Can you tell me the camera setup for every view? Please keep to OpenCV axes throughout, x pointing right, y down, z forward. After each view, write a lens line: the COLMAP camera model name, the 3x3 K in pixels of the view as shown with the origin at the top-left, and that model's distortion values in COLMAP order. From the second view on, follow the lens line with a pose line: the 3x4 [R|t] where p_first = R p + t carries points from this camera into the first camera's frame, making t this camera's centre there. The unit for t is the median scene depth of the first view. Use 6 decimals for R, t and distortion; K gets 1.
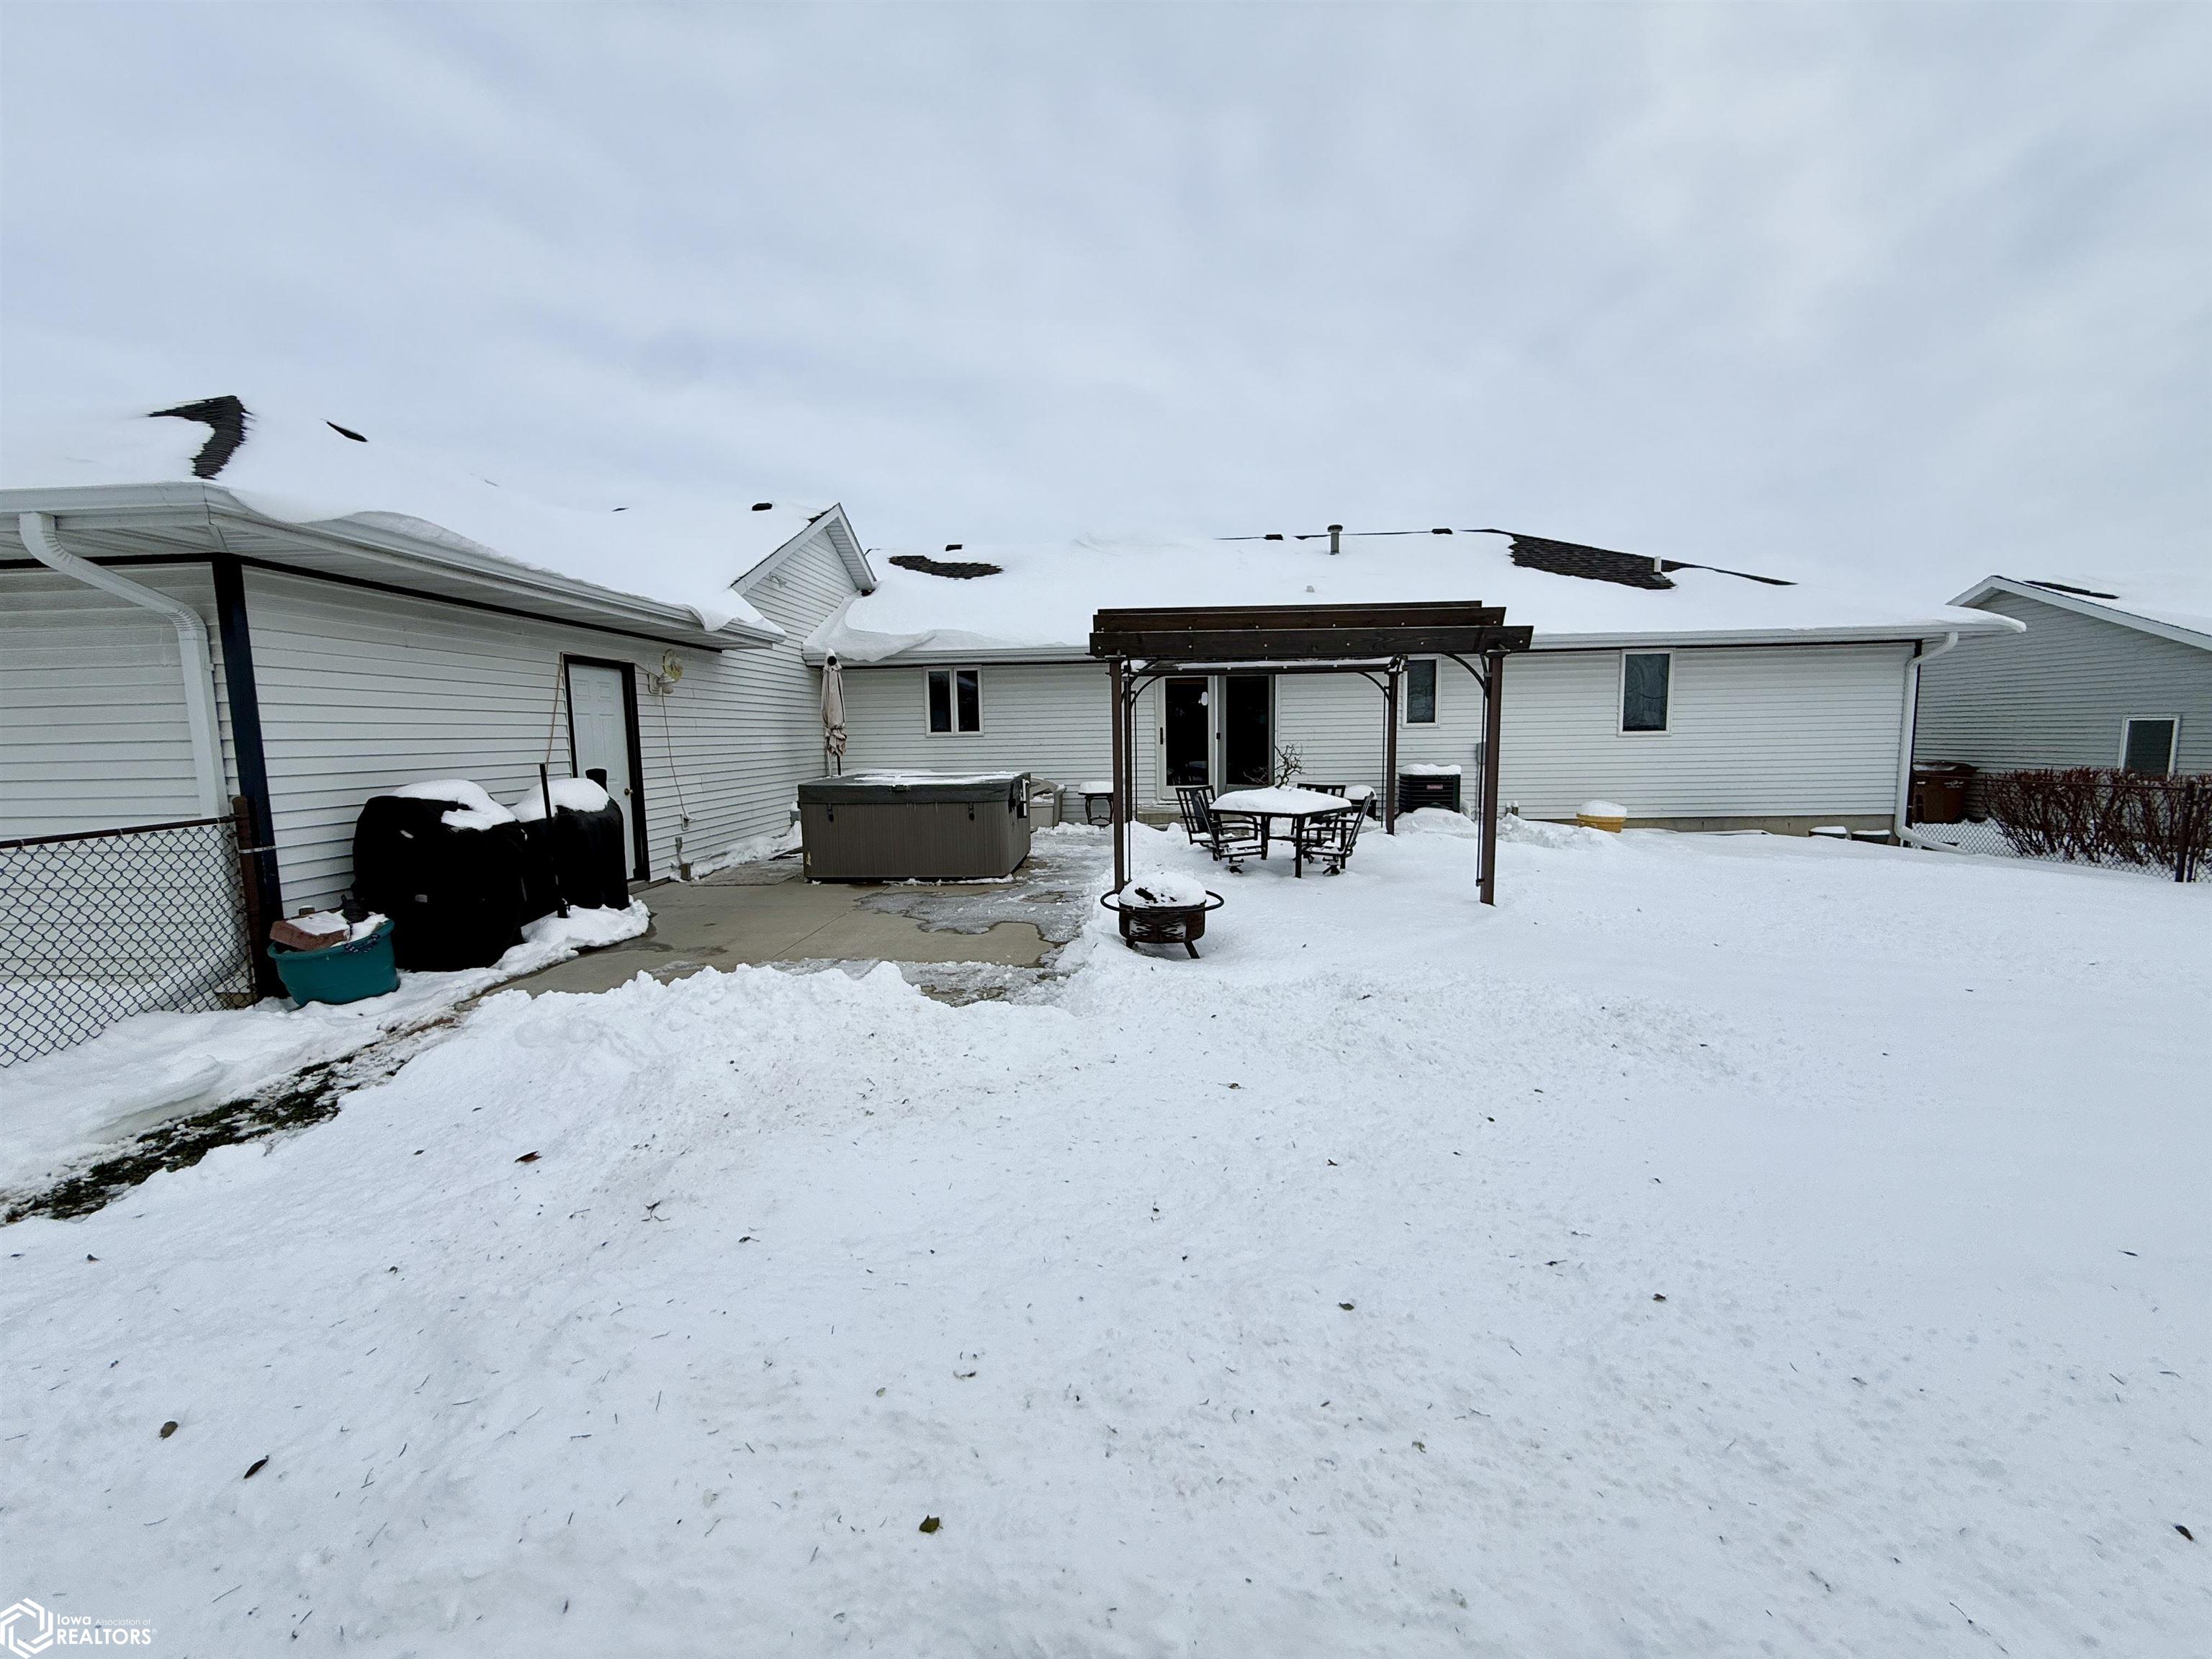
lens RADIAL K [[881.5, 0, 1108.4], [0, 881.5, 830.0], [0, 0, 1]] dist [0.009221, 0.000236]
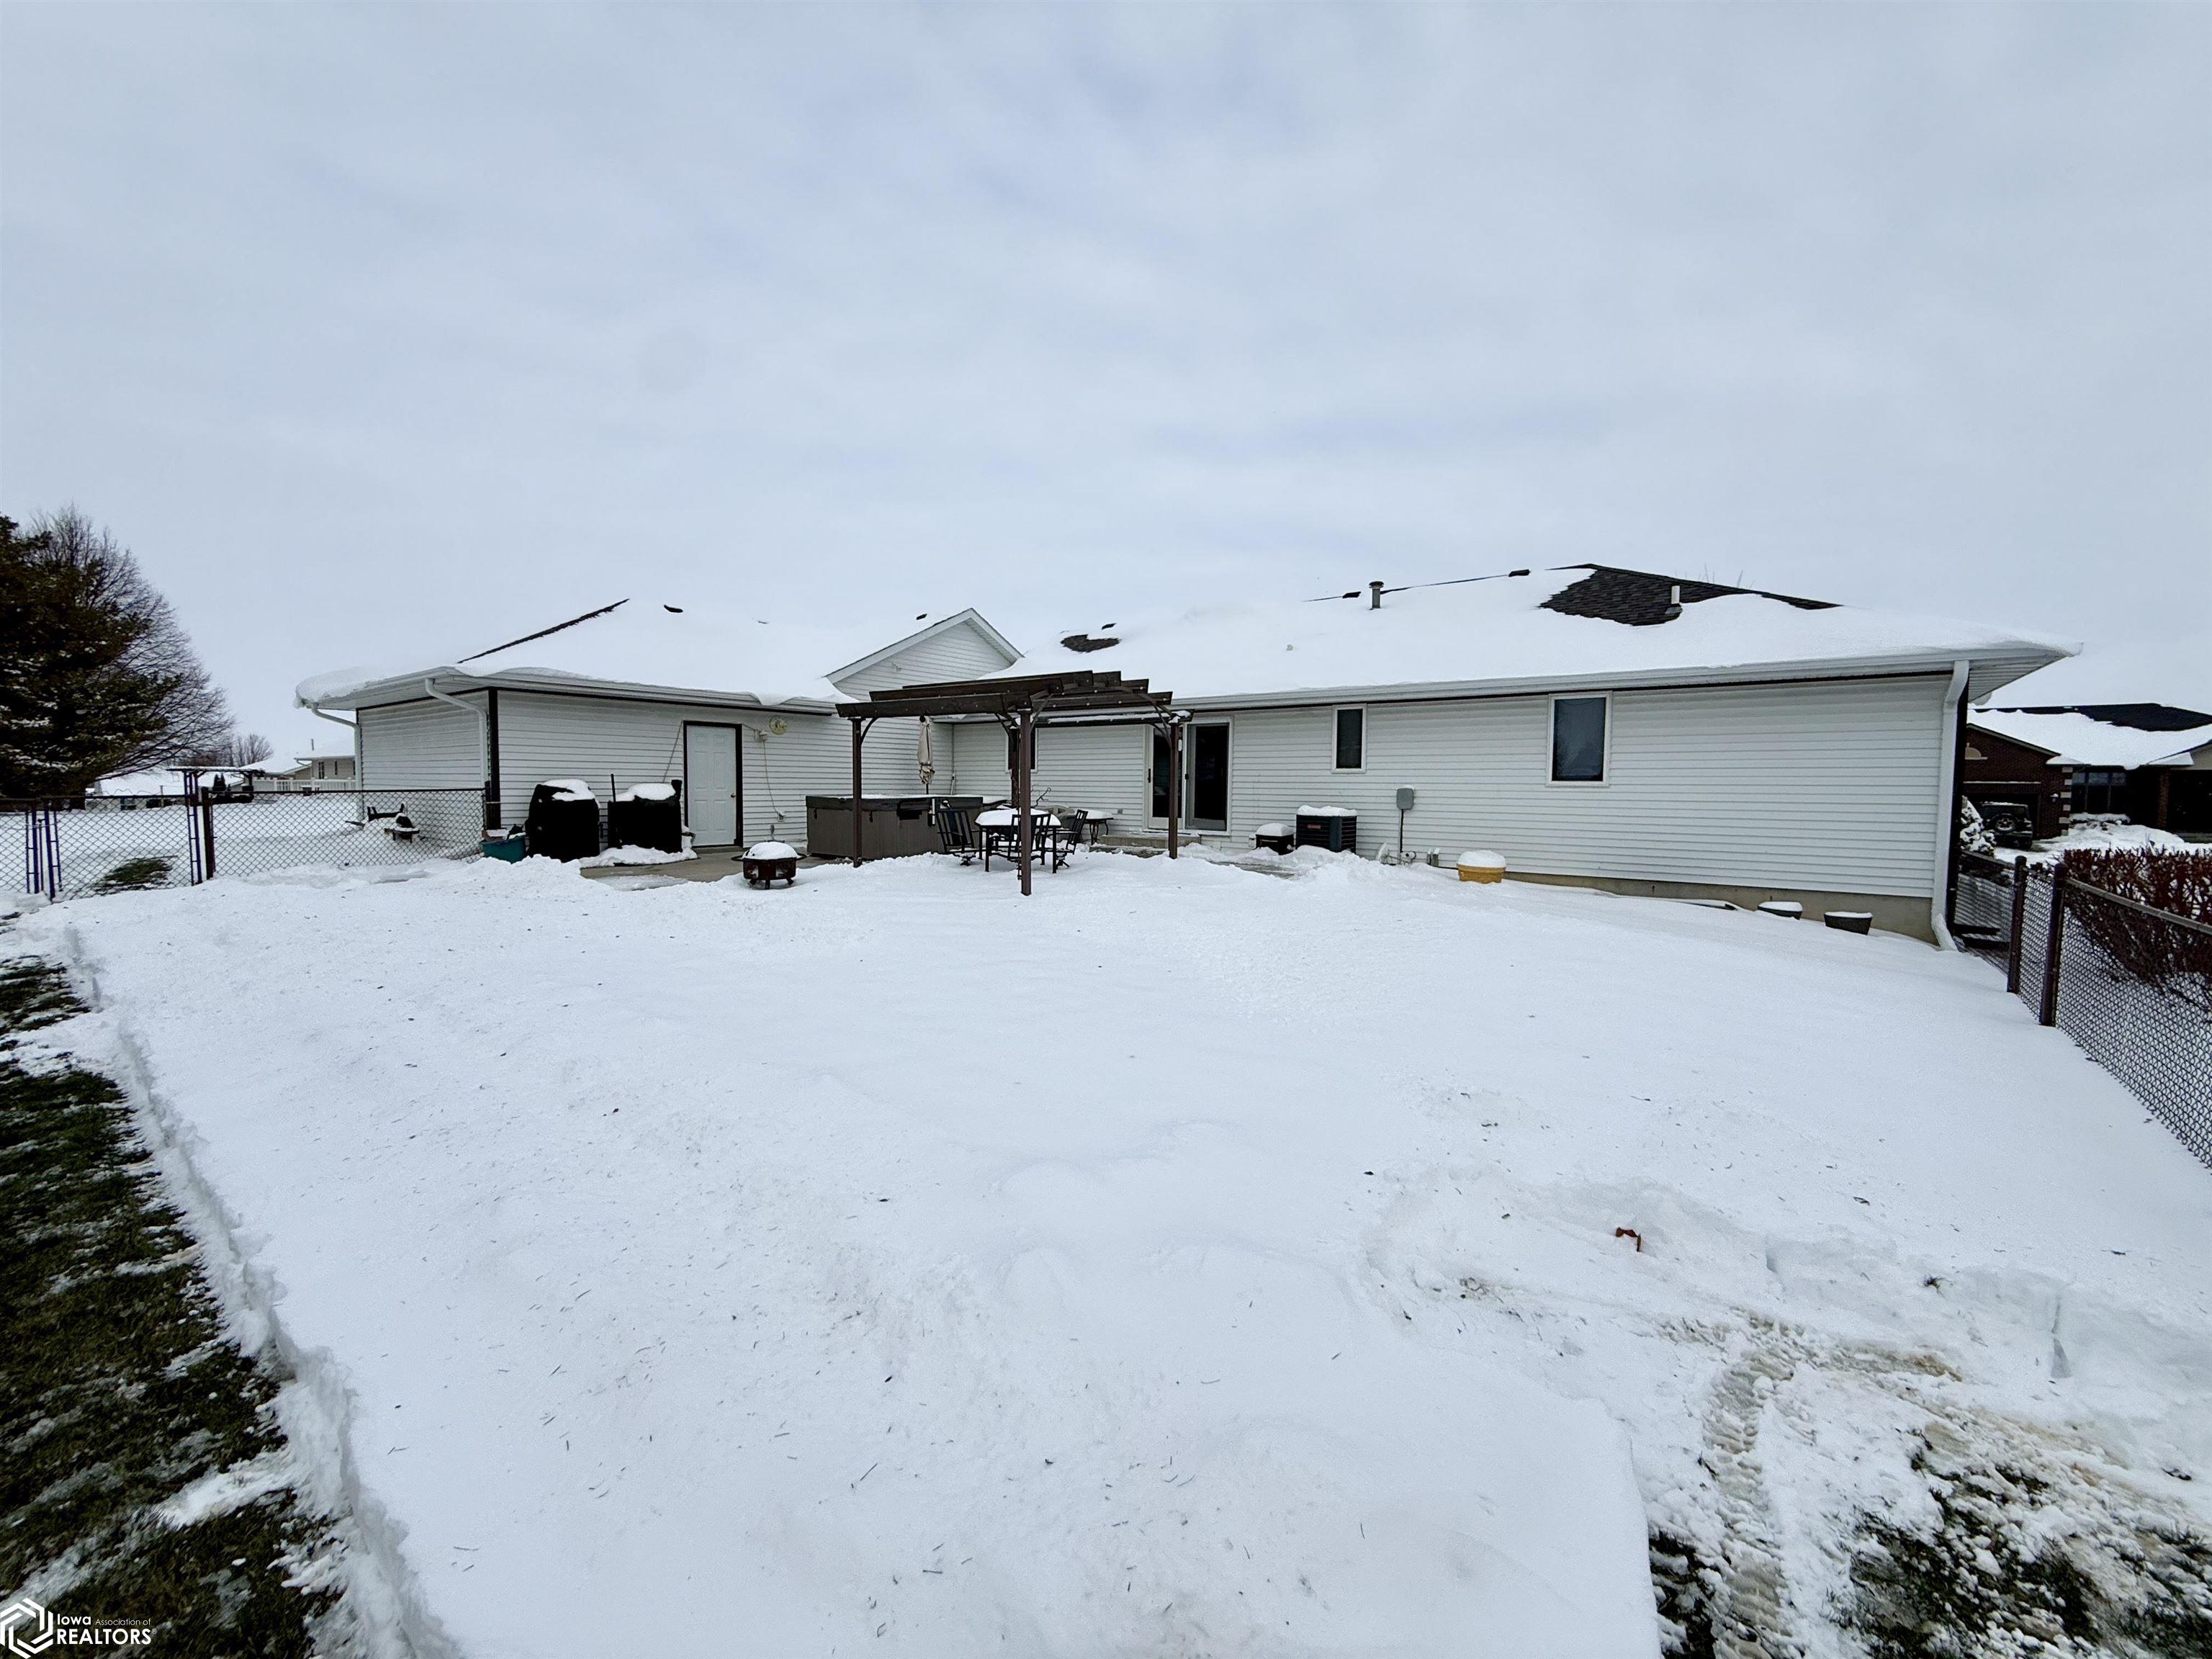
lens RADIAL K [[881.5, 0, 1105.7], [0, 881.5, 830.8], [0, 0, 1]] dist [0.009221, 0.000236]
pose [[0.822110, 0.057206, -0.566447, 0.984719], [-0.087027, 0.995874, -0.025732, 0.008003], [0.562638, 0.070451, 0.823696, -0.039768]]
